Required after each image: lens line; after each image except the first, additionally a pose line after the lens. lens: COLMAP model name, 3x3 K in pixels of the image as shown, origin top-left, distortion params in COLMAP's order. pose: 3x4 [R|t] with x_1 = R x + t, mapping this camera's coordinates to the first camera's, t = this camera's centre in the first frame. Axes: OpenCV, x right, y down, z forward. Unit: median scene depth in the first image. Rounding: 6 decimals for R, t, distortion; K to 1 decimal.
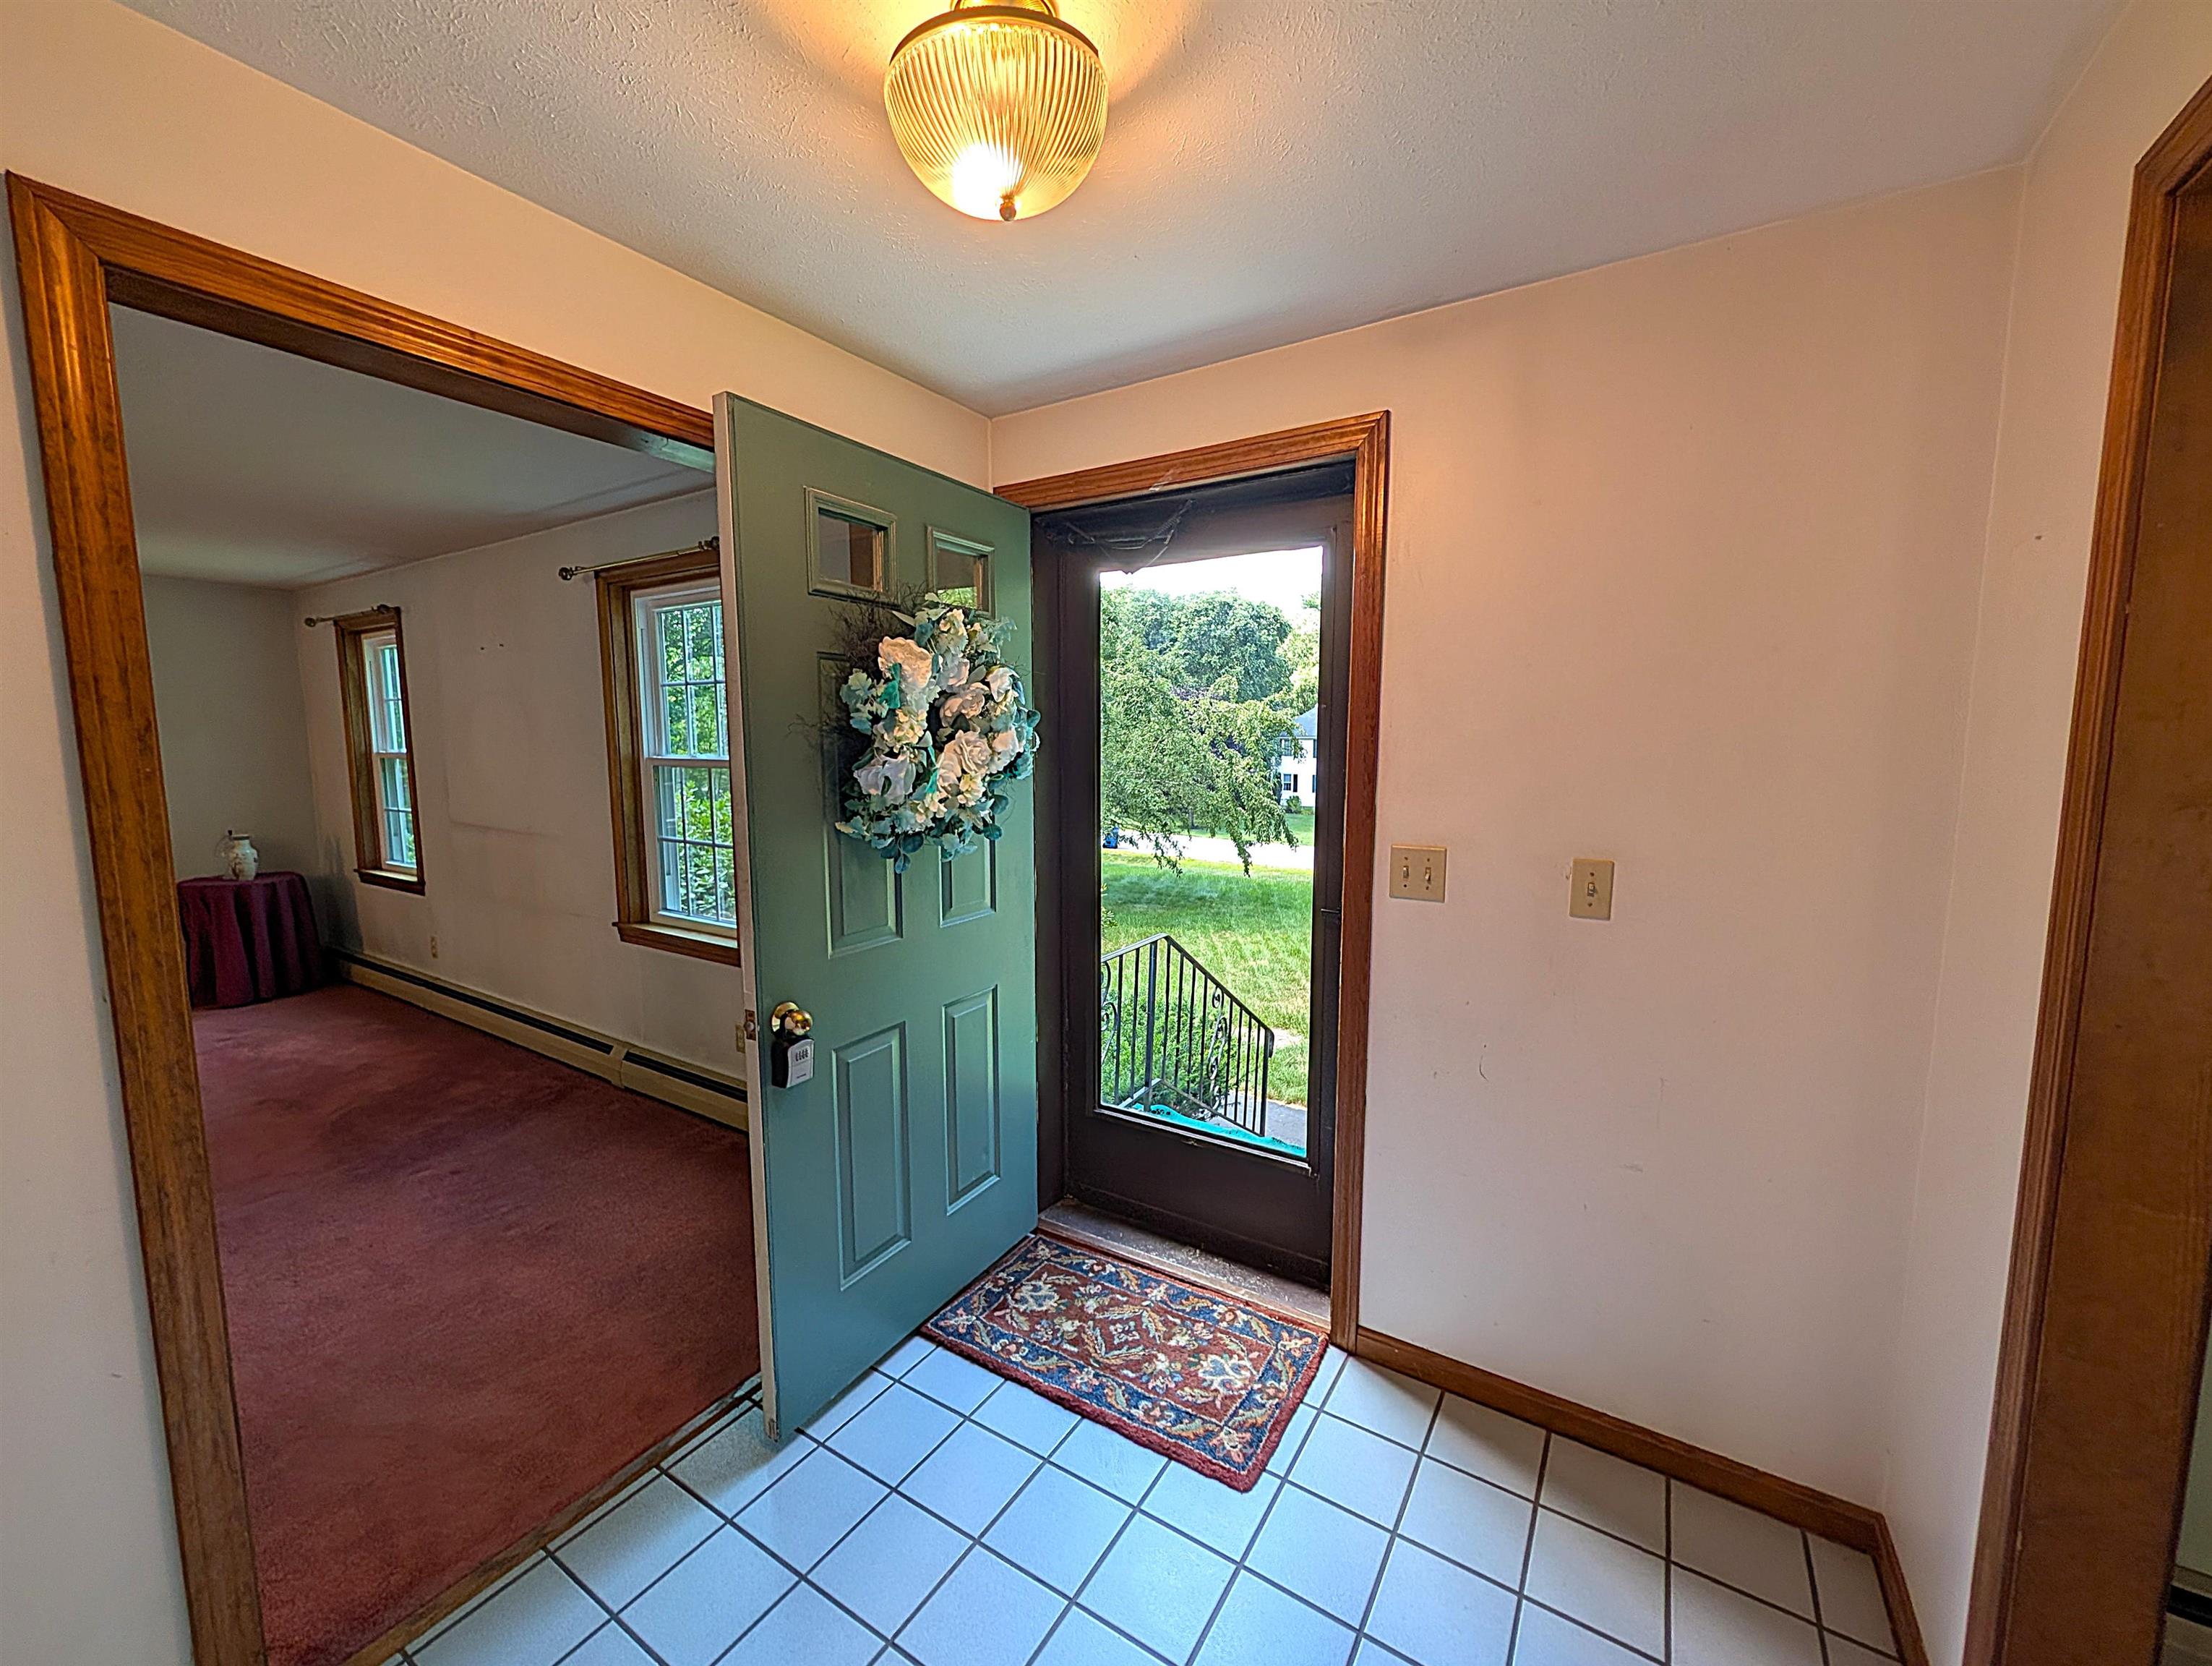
lens RADIAL K [[852.8, 0, 1115.7], [0, 852.8, 836.3], [0, 0, 1]] dist [-0.000892, -0.000121]
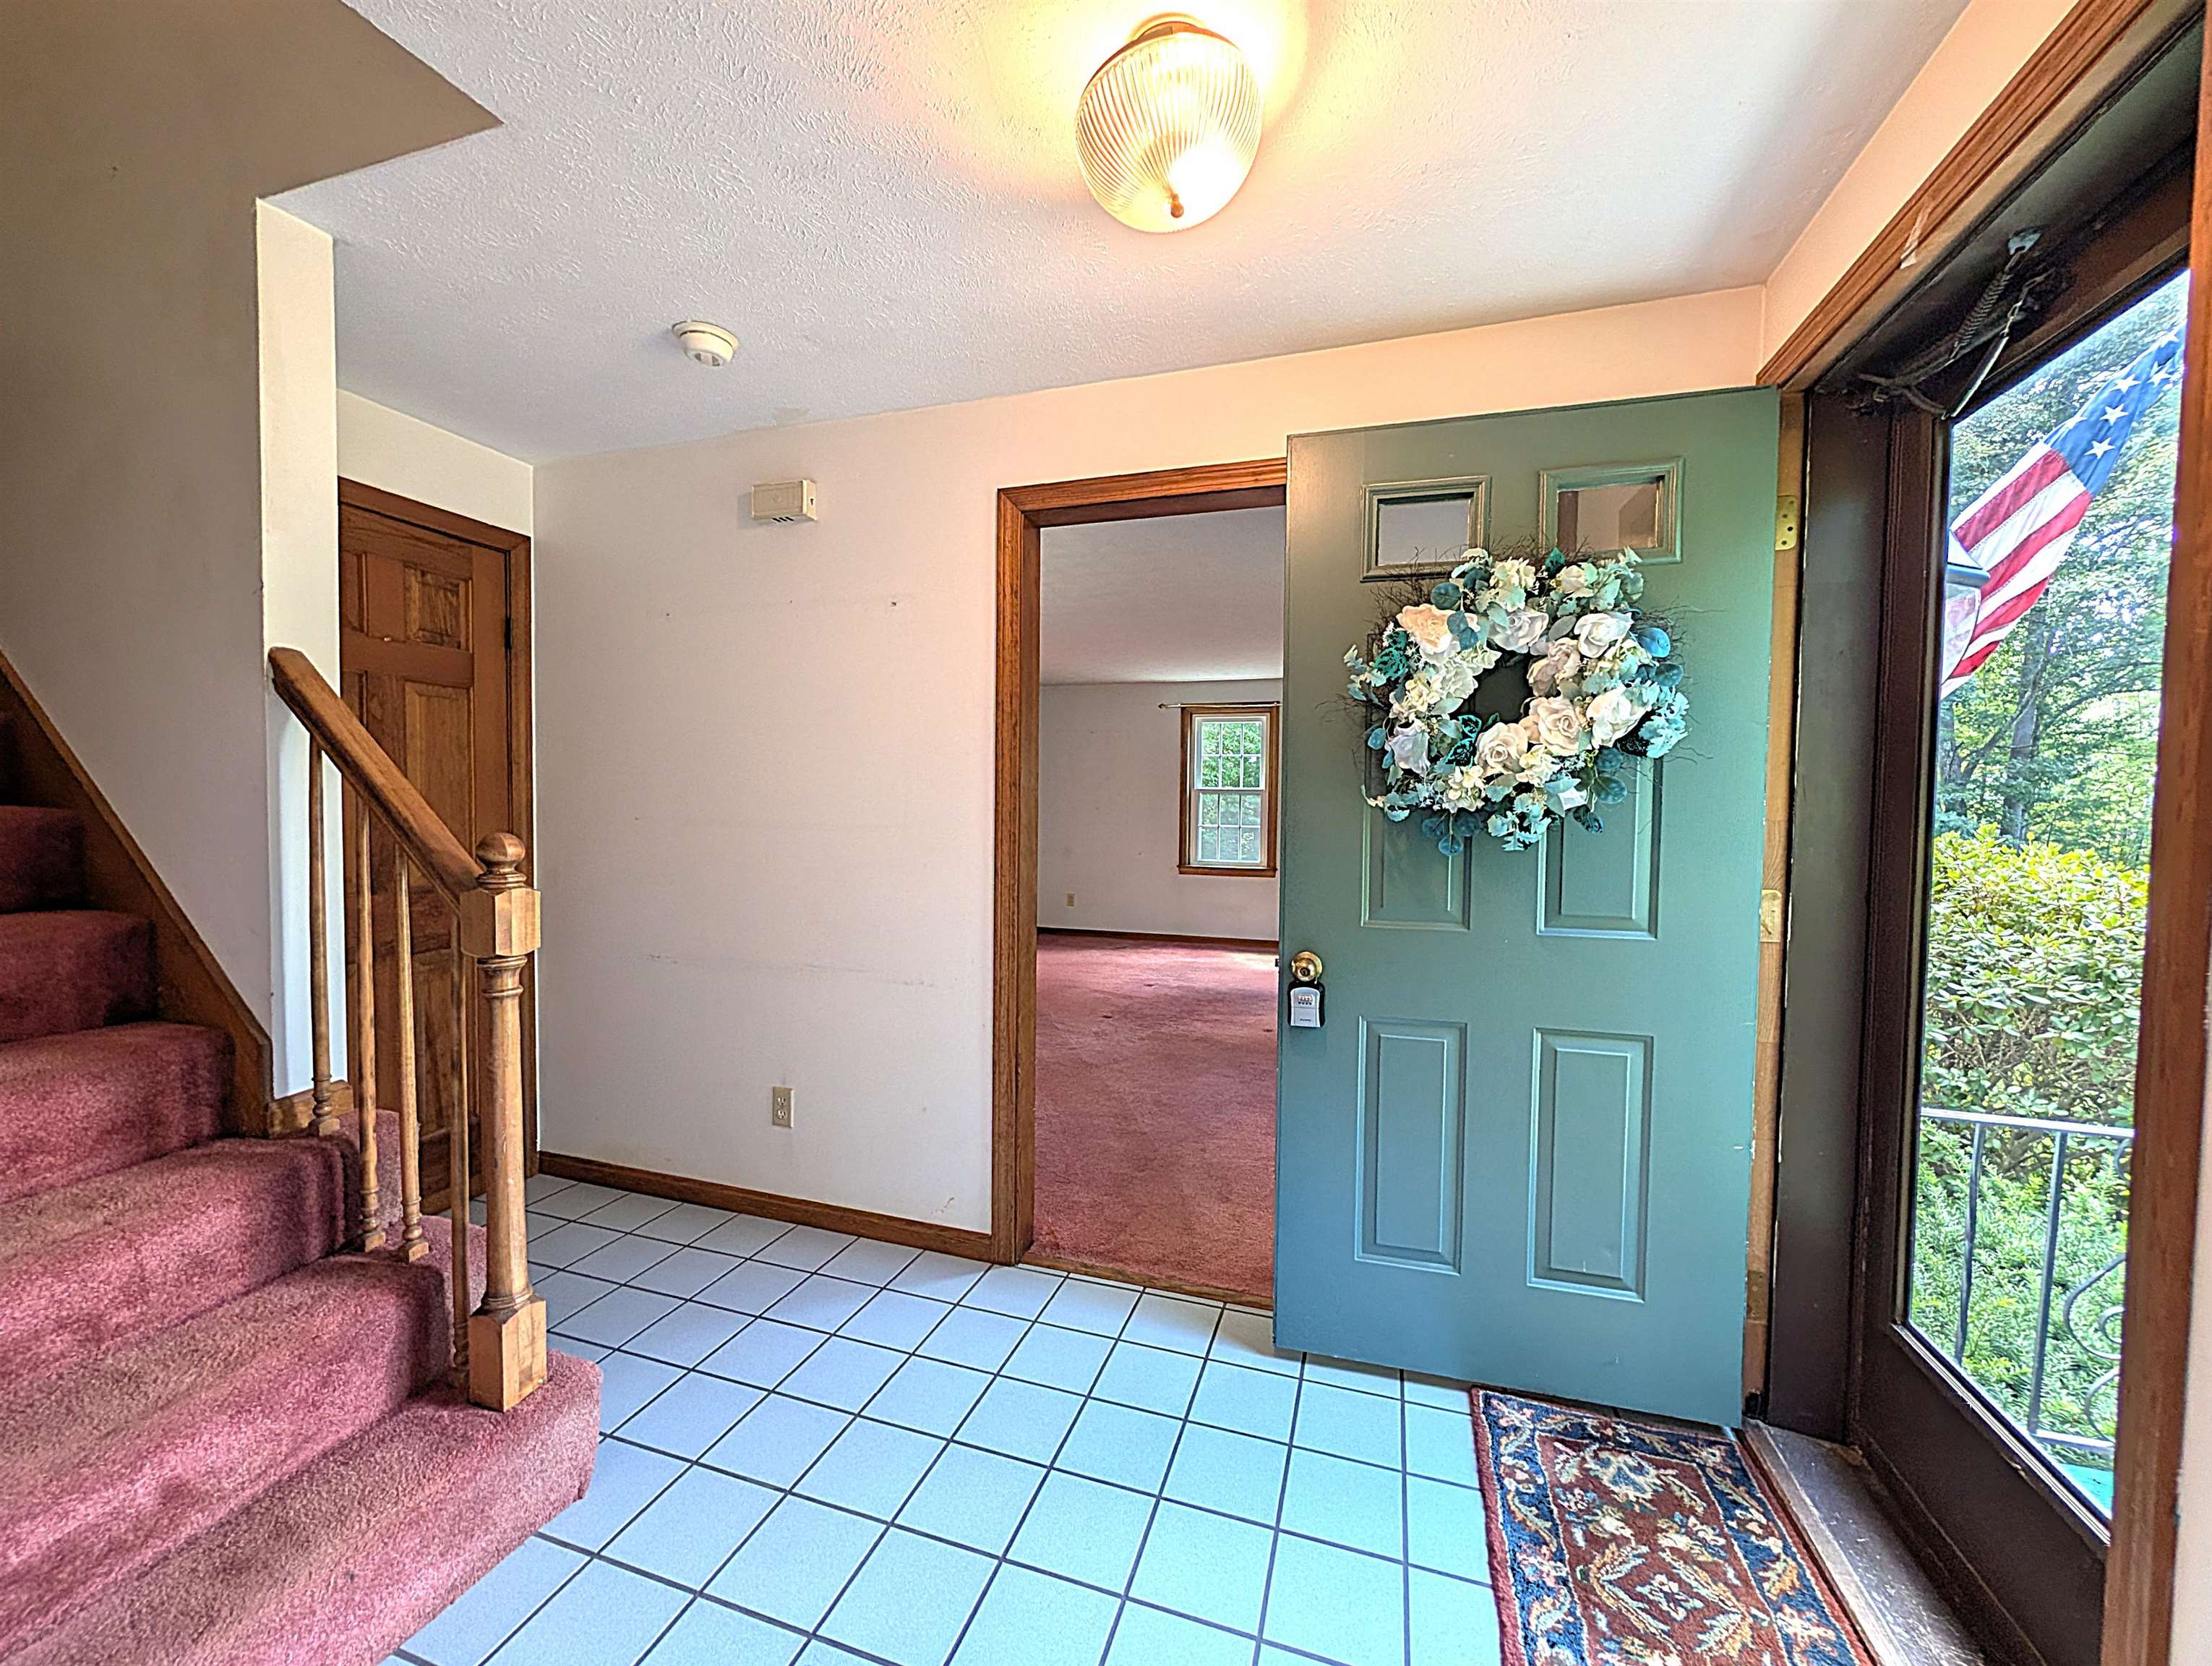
lens RADIAL K [[852.8, 0, 1115.7], [0, 852.8, 836.3], [0, 0, 1]] dist [-0.000892, -0.000121]
pose [[0.262376, 0.042515, -0.964029, 0.510312], [-0.115375, 0.993245, 0.012402, 0.049093], [0.958043, 0.107971, 0.265509, 0.370077]]
